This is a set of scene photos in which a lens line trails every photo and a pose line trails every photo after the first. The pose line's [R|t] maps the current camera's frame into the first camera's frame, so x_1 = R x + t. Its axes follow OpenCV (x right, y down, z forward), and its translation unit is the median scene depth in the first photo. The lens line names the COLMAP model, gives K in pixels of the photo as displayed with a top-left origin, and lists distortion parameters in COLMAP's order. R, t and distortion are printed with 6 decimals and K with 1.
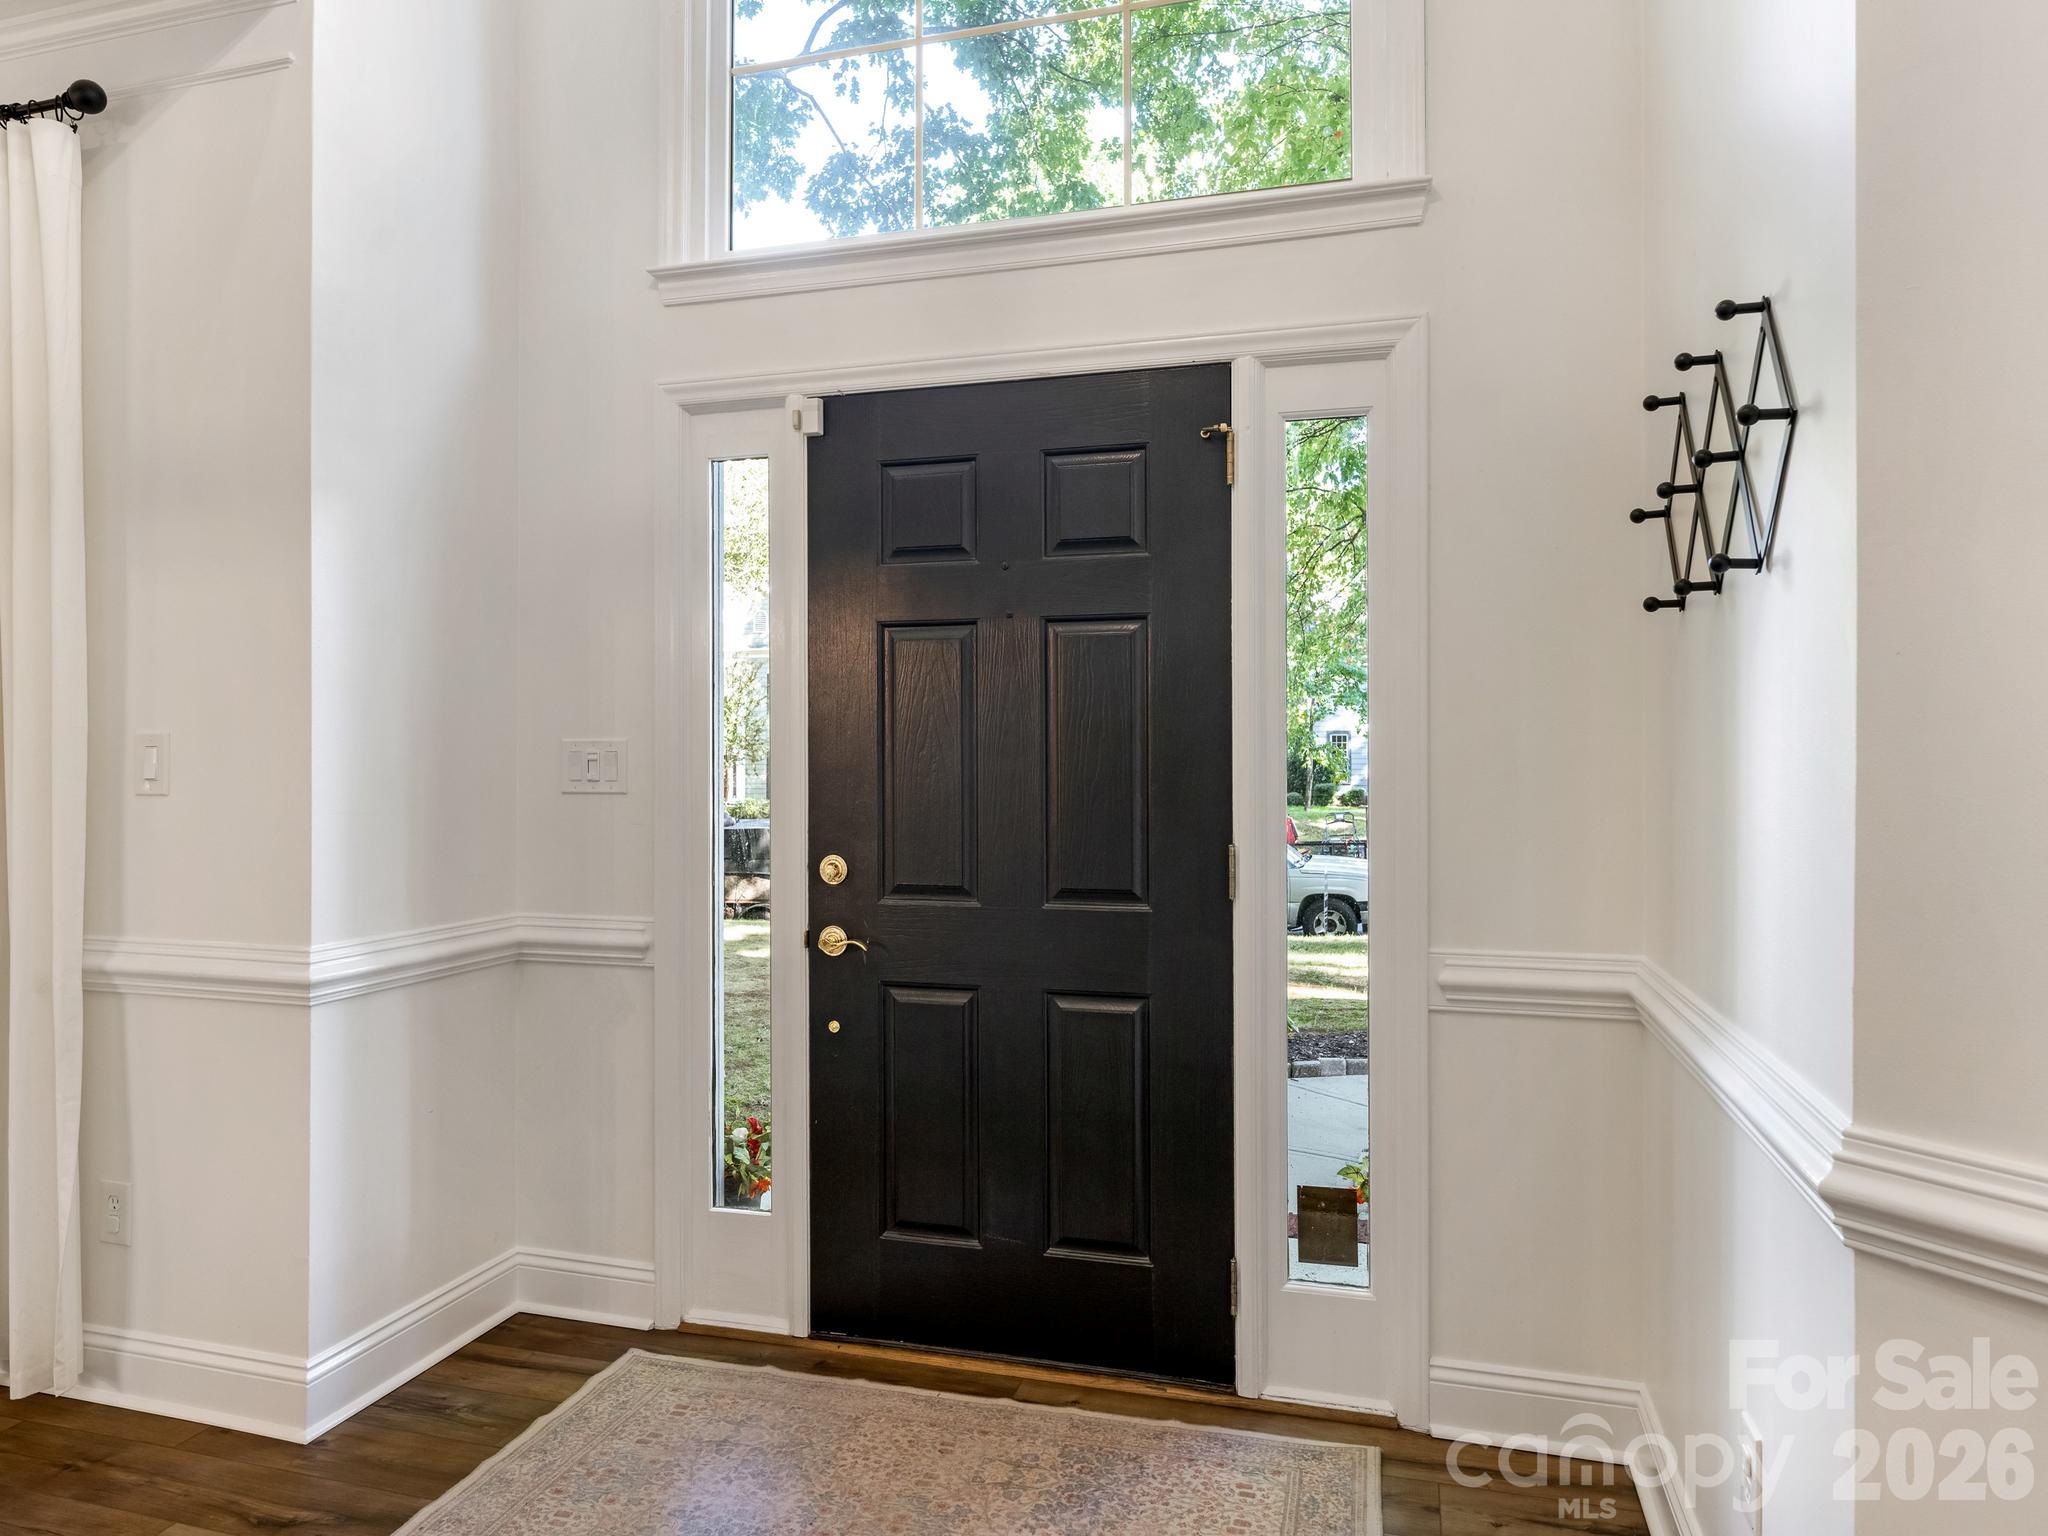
lens RADIAL K [[1289.0, 0, 1028.6], [0, 1289.0, 755.9], [0, 0, 1]] dist [-0.012810, 0.003218]
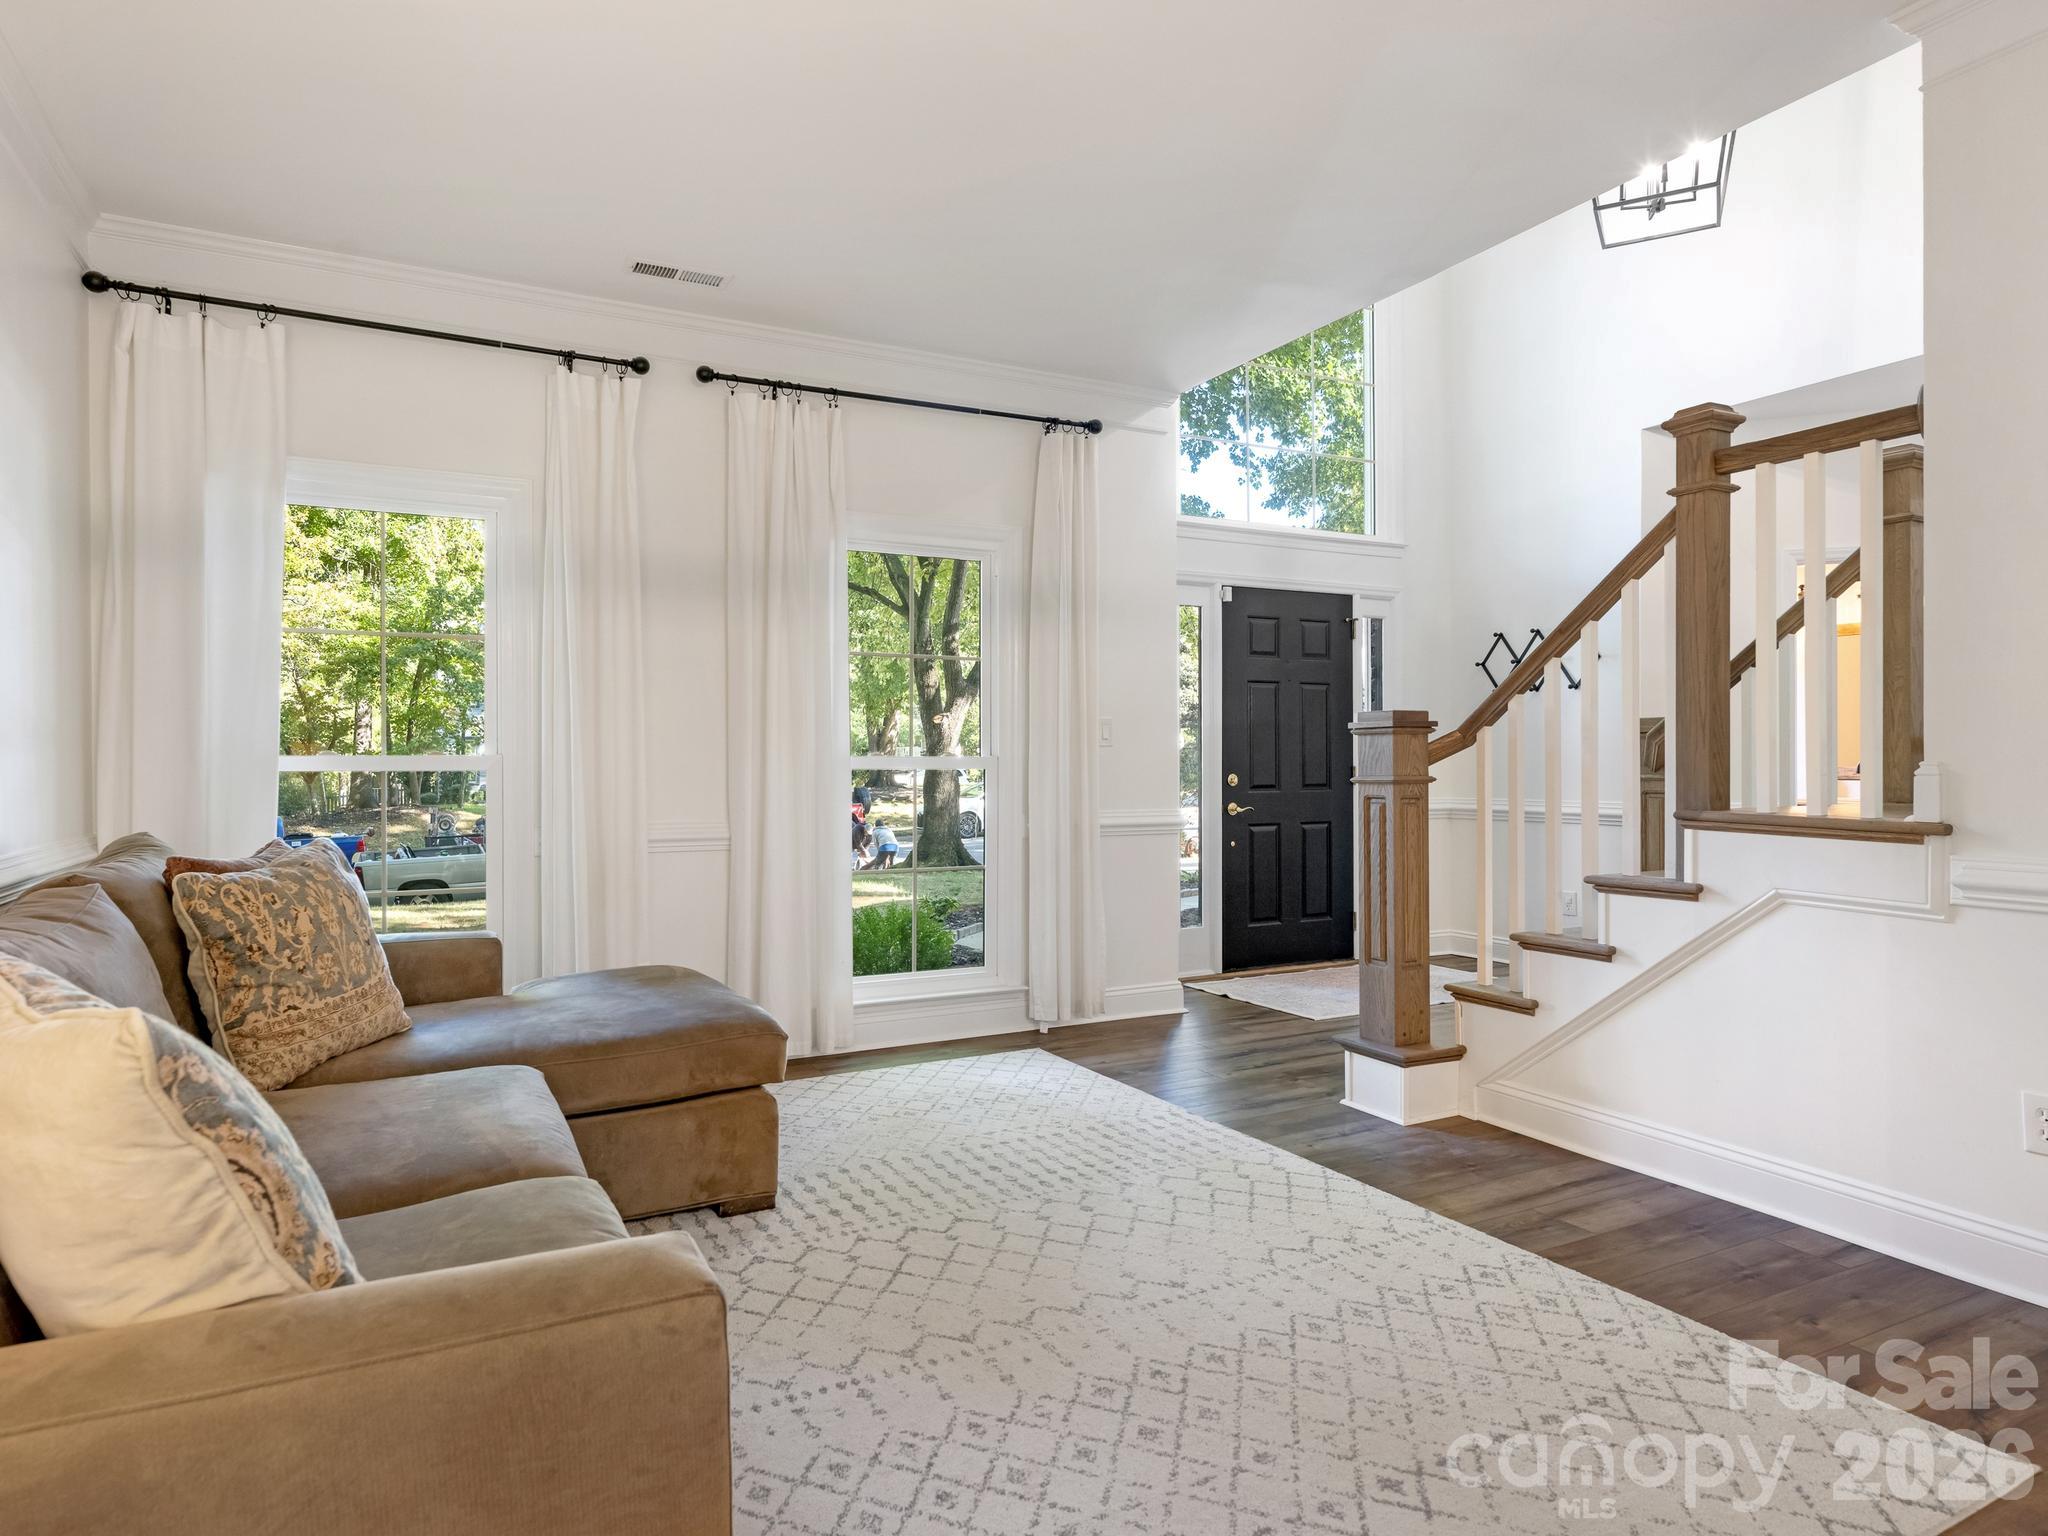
lens RADIAL K [[1148.7, 0, 1011.8], [0, 1148.7, 764.2], [0, 0, 1]] dist [0.010180, -0.009143]
pose [[0.710723, -0.010670, 0.703392, -1.985215], [0.006808, 0.999942, 0.008290, 0.038464], [-0.703439, -0.001104, 0.710754, -0.255535]]
